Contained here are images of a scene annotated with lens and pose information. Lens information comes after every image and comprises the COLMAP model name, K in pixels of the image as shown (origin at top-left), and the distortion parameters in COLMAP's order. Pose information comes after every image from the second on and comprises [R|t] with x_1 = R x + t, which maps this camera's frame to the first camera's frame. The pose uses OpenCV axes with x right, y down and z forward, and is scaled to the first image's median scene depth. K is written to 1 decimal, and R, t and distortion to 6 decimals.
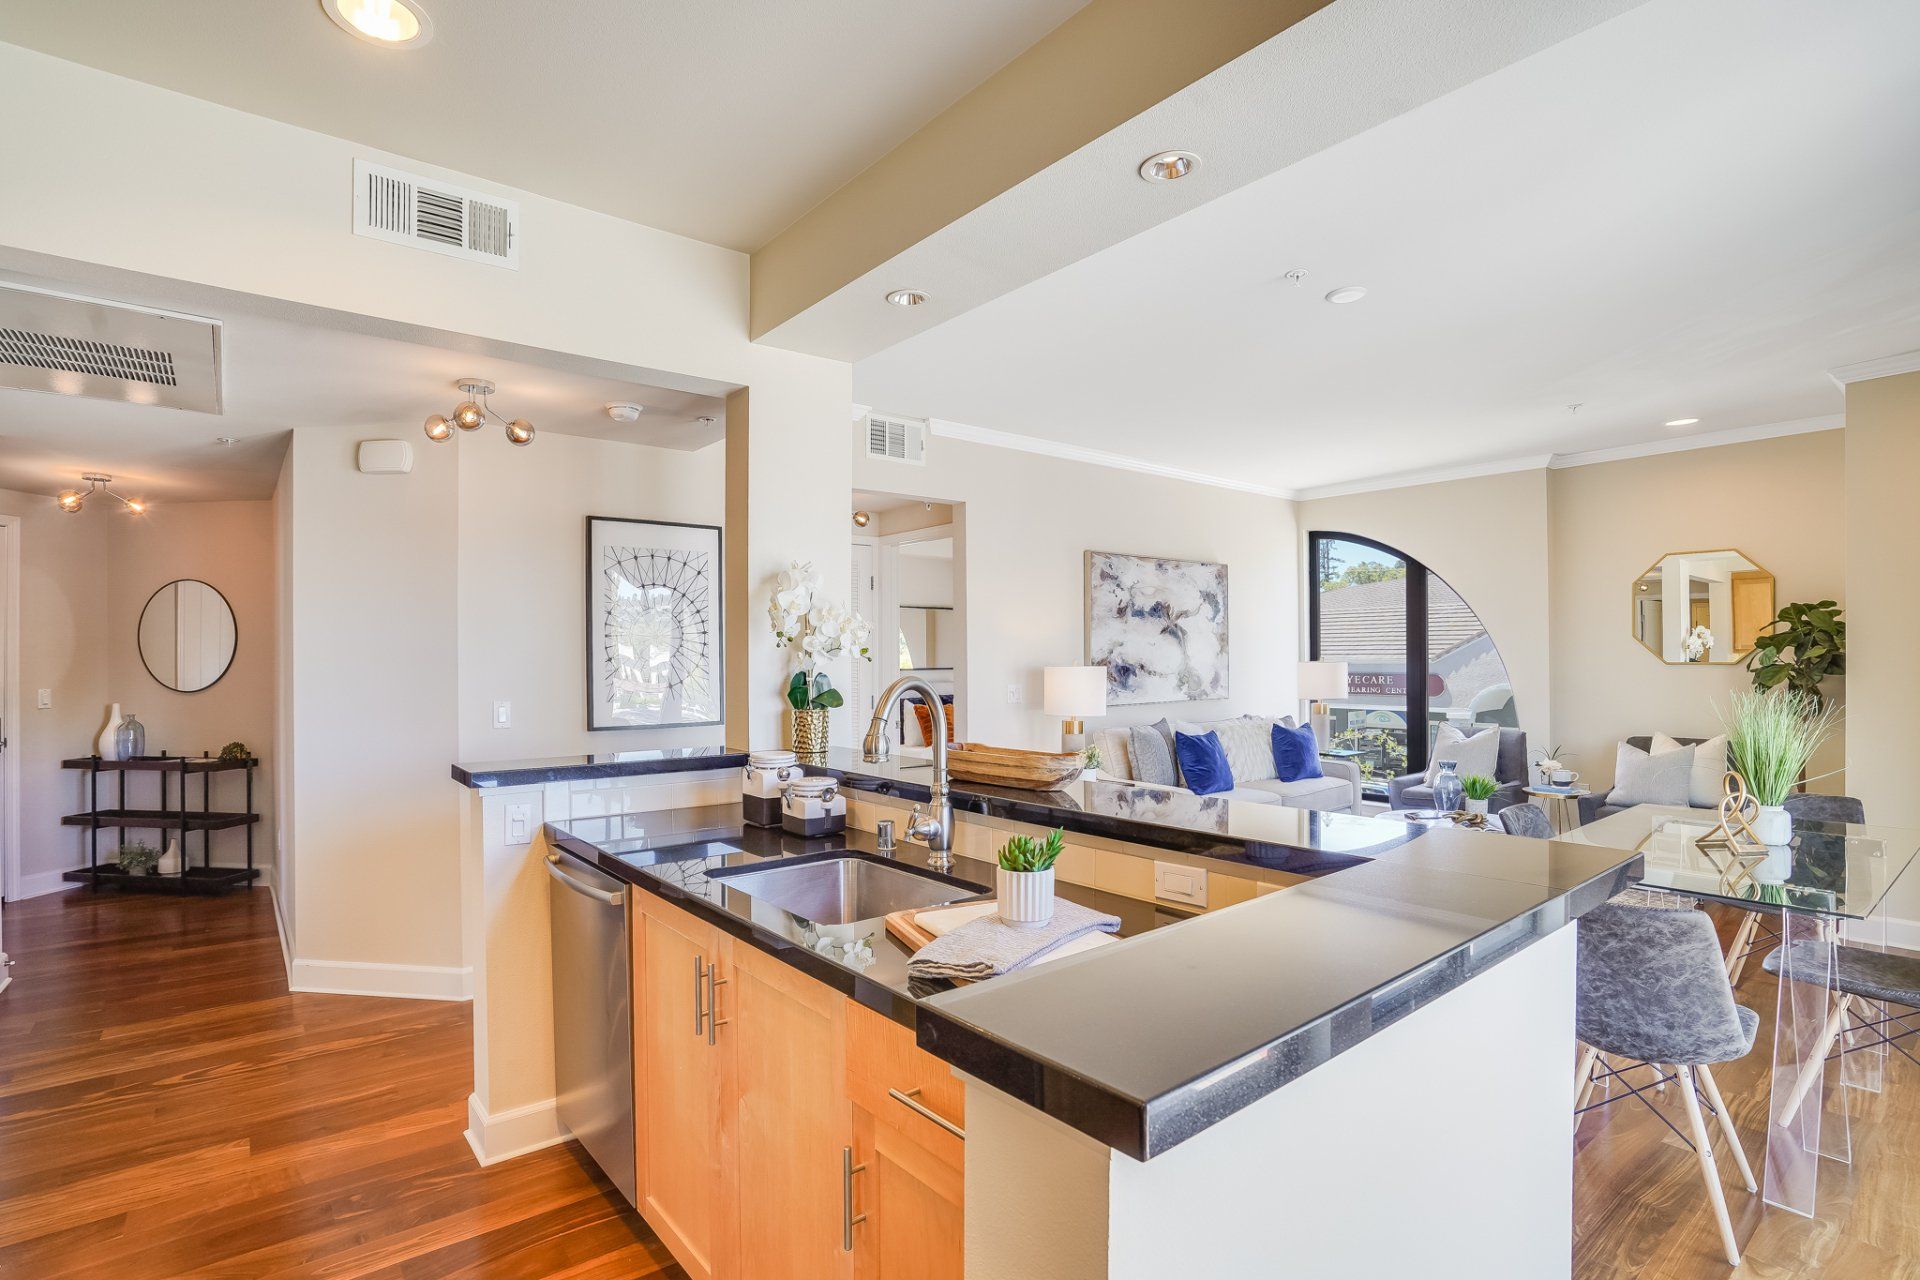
lens RADIAL K [[906.8, 0, 951.0], [0, 906.8, 662.6], [0, 0, 1]] dist [-0.049969, 0.020822]
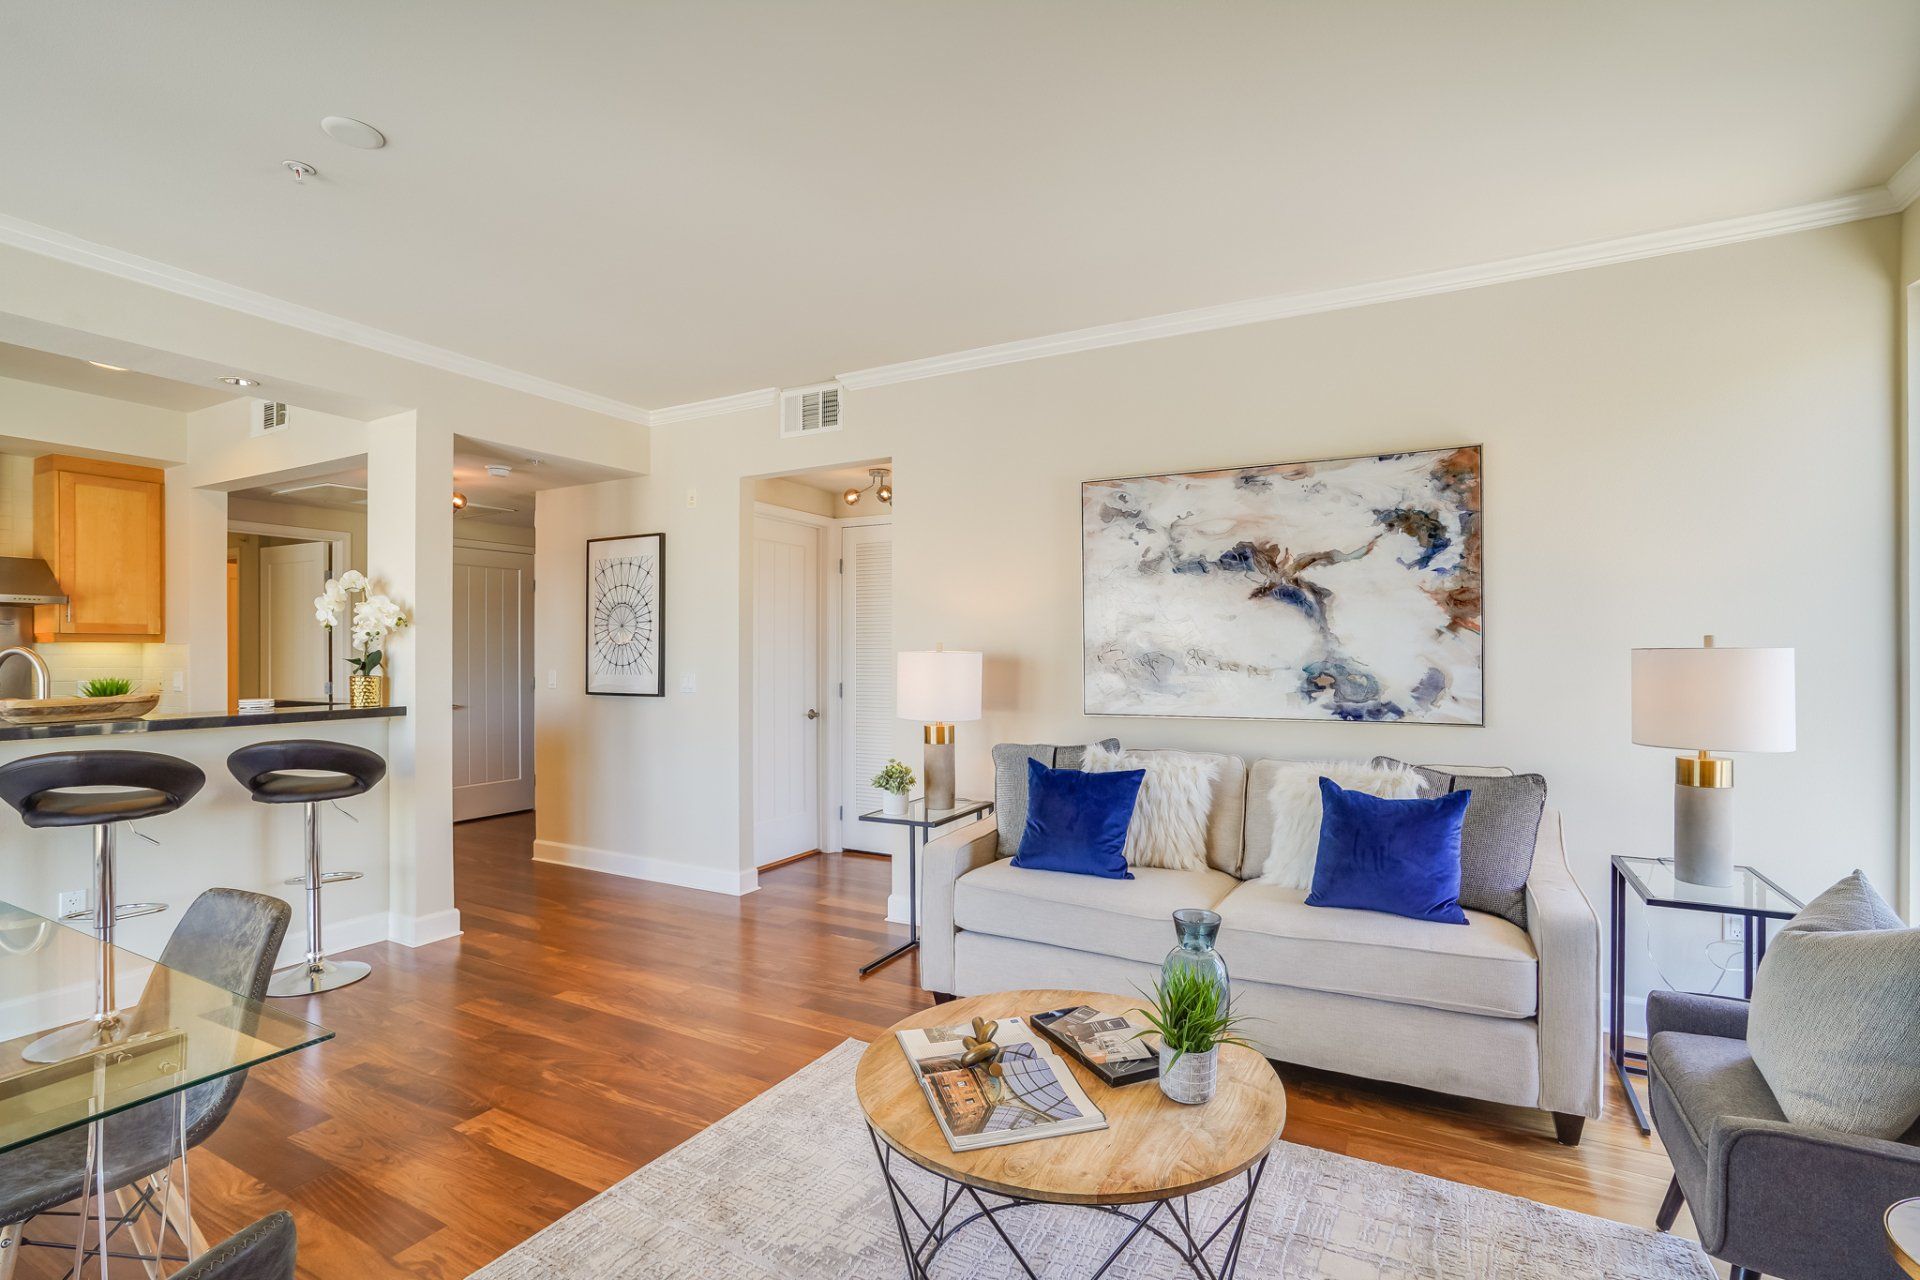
lens RADIAL K [[878.6, 0, 966.8], [0, 878.6, 654.3], [0, 0, 1]] dist [-0.056019, 0.013518]
pose [[0.402518, 0.006293, -0.915391, 0.775857], [-0.007844, 0.999963, 0.003425, 0.003659], [0.915379, 0.005801, 0.402552, 0.716898]]
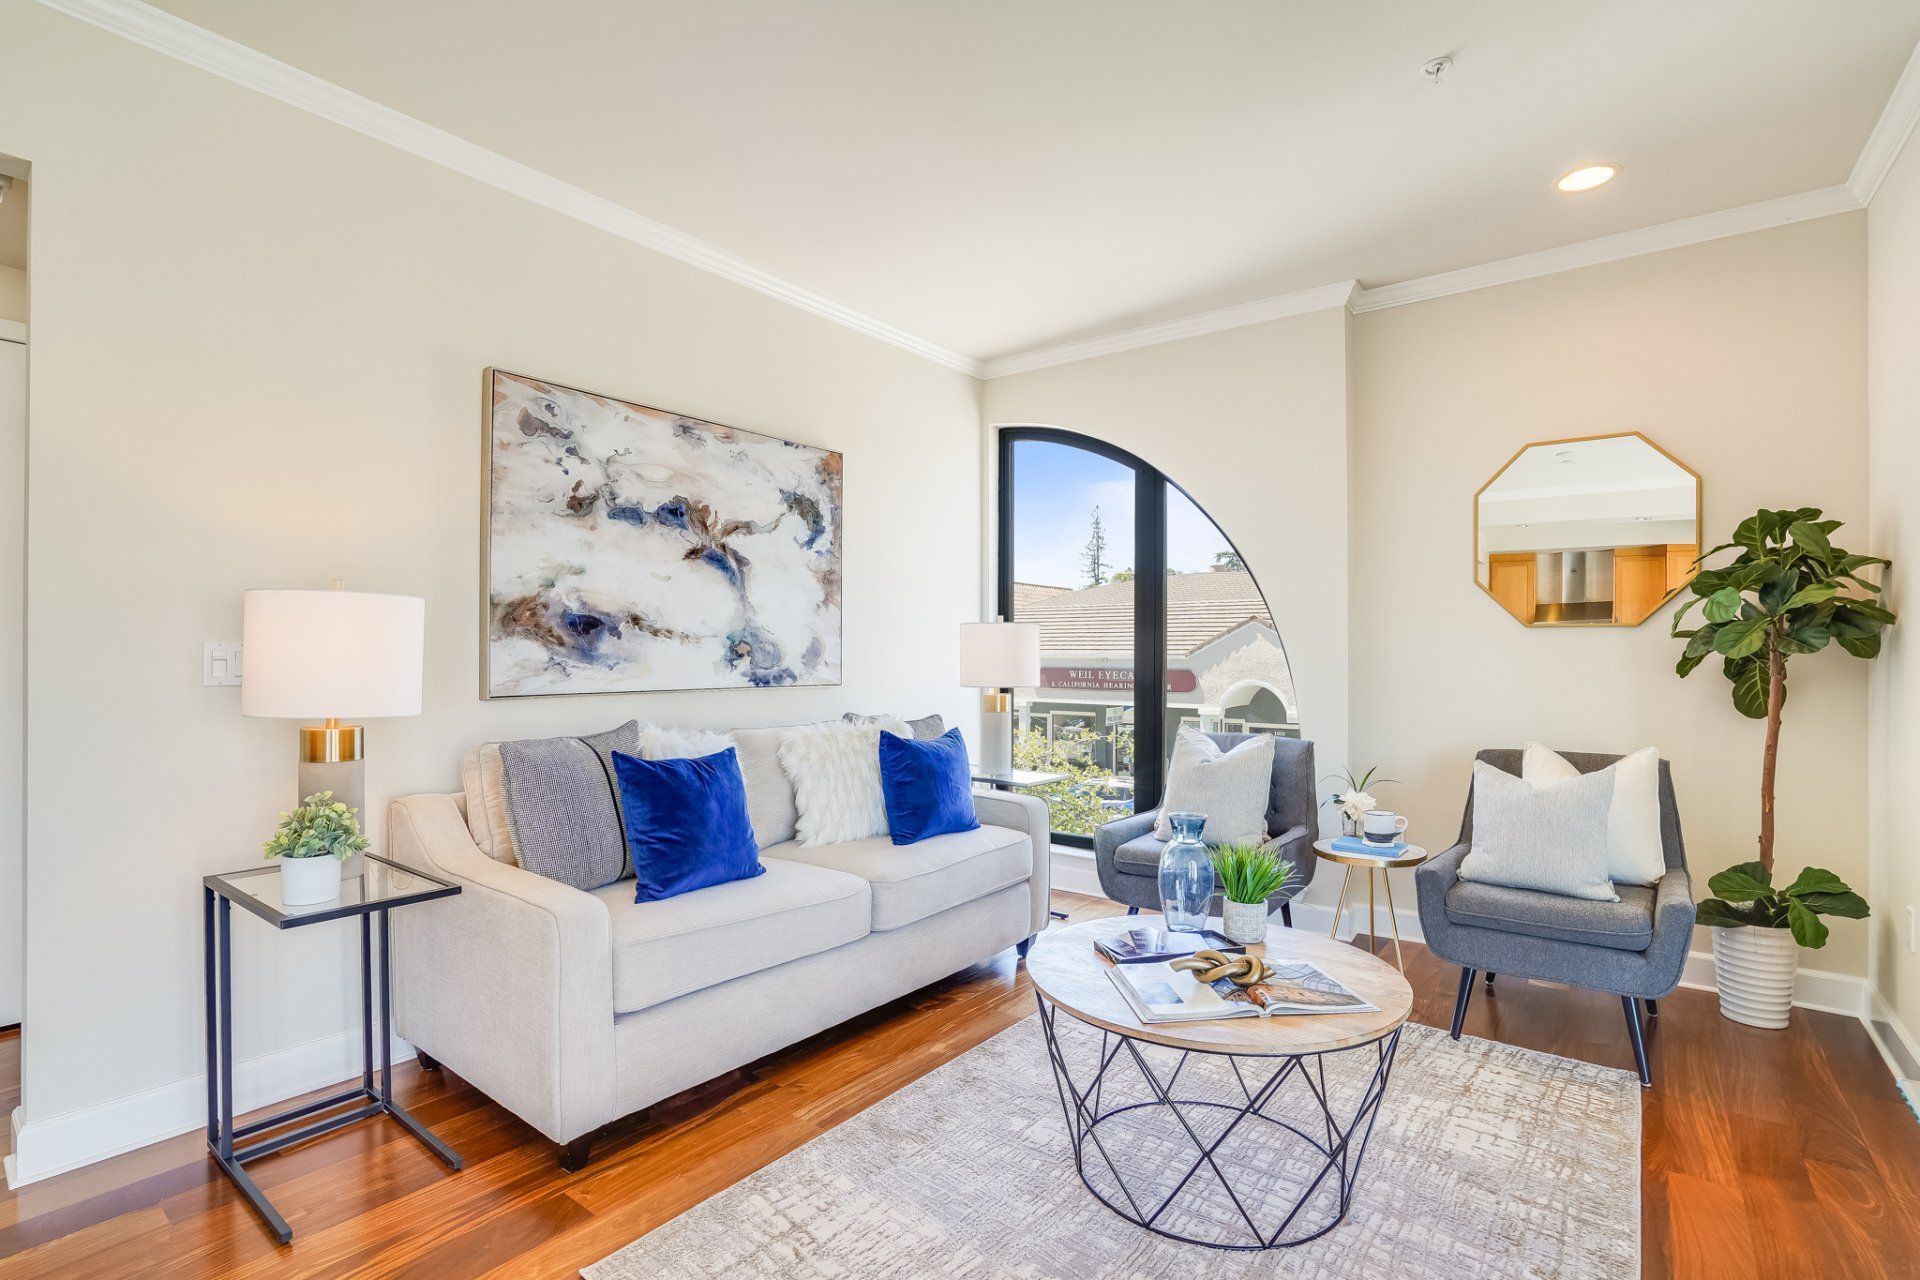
lens RADIAL K [[893.9, 0, 940.9], [0, 893.9, 652.6], [0, 0, 1]] dist [-0.048806, 0.000292]
pose [[0.975243, 0.012000, 0.220809, 0.307459], [-0.010295, 0.999908, -0.008868, 0.029679], [-0.220895, 0.006375, 0.975277, 0.542661]]
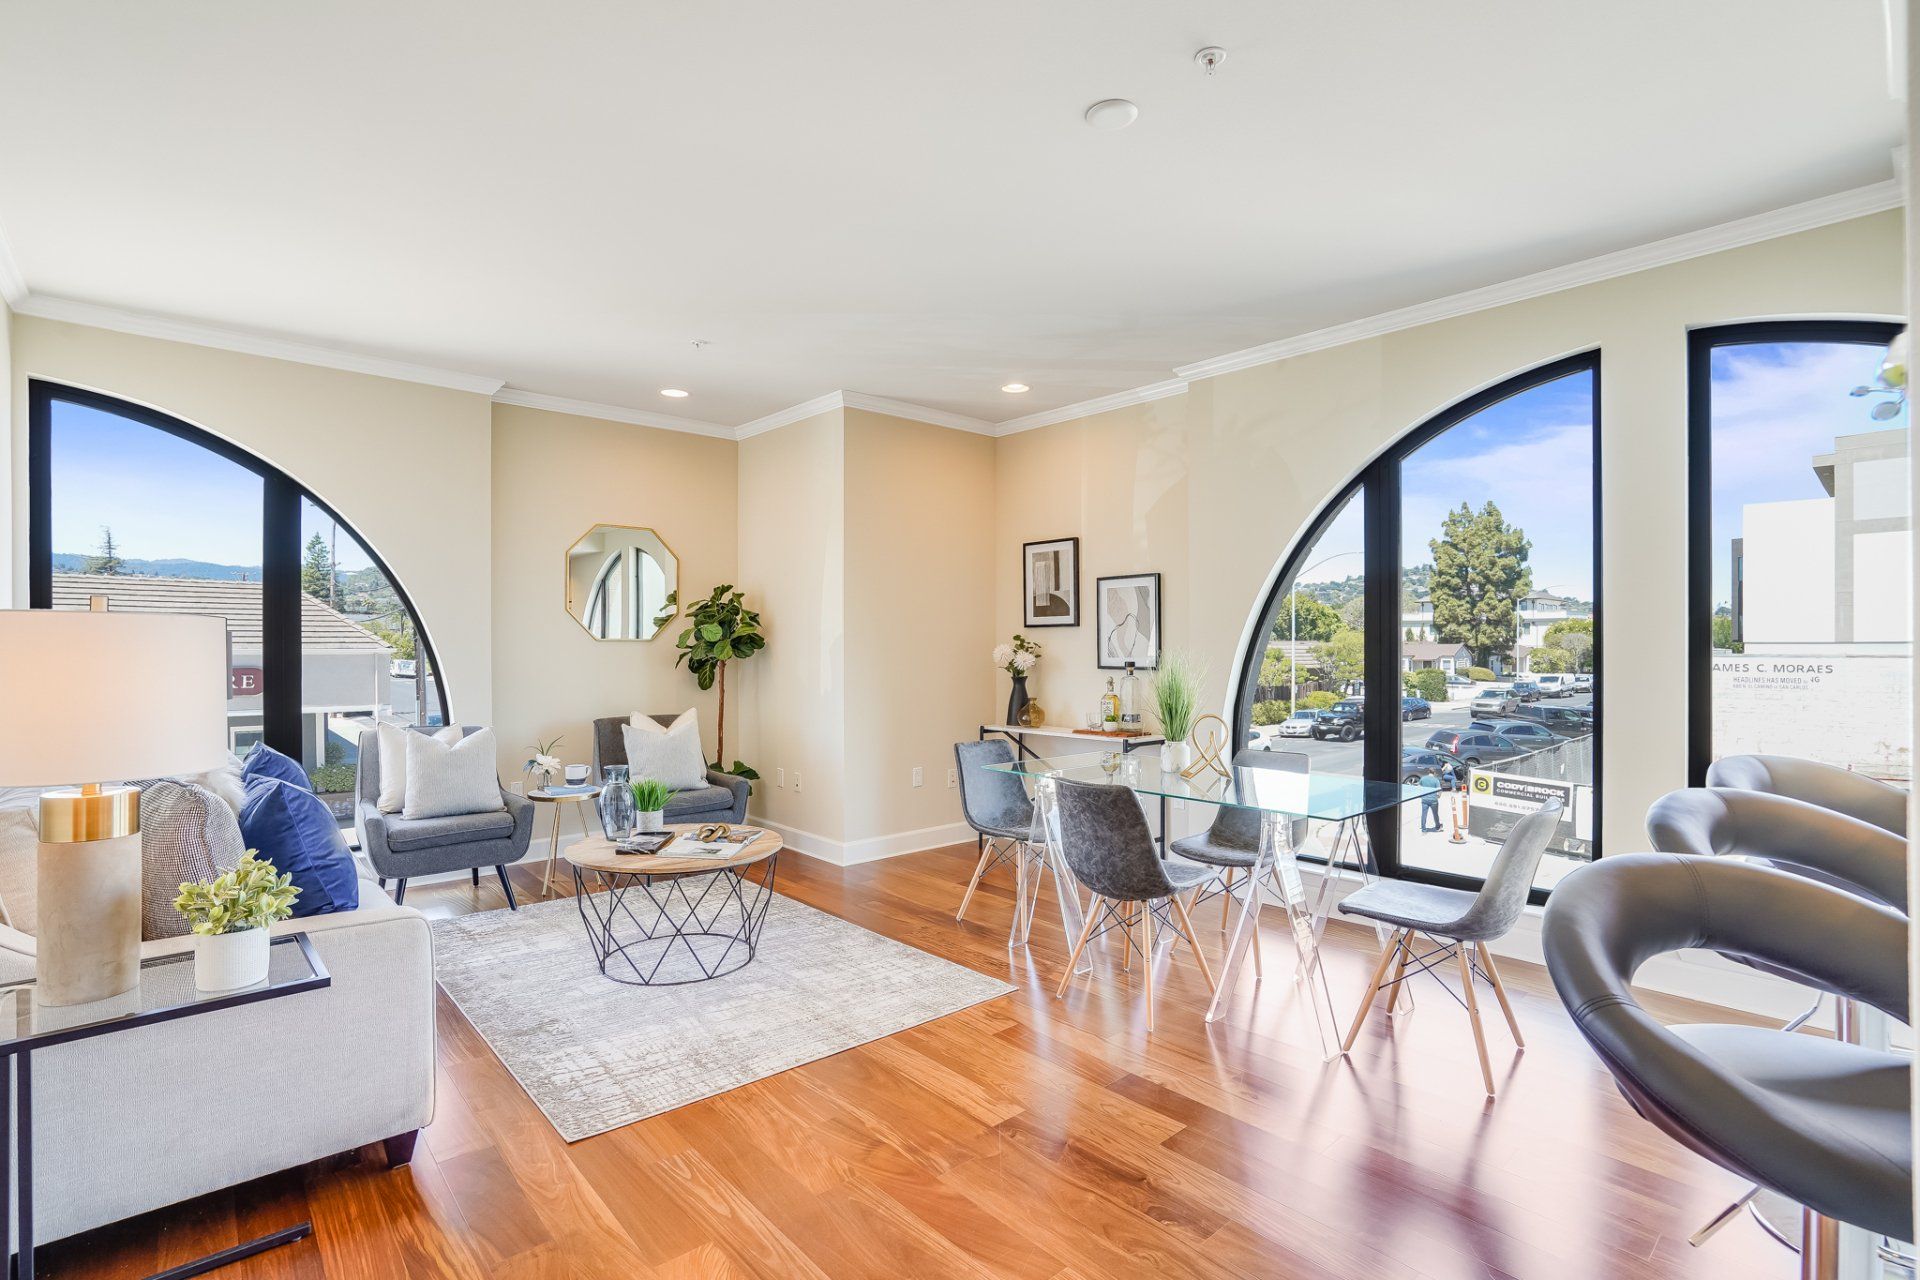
lens RADIAL K [[883.8, 0, 944.2], [0, 883.8, 670.6], [0, 0, 1]] dist [-0.046049, 0.014240]
pose [[-0.044700, -0.018174, 0.998835, -0.155253], [0.005530, 0.999815, 0.018439, 0.018632], [-0.998985, 0.006347, -0.044591, 0.711891]]
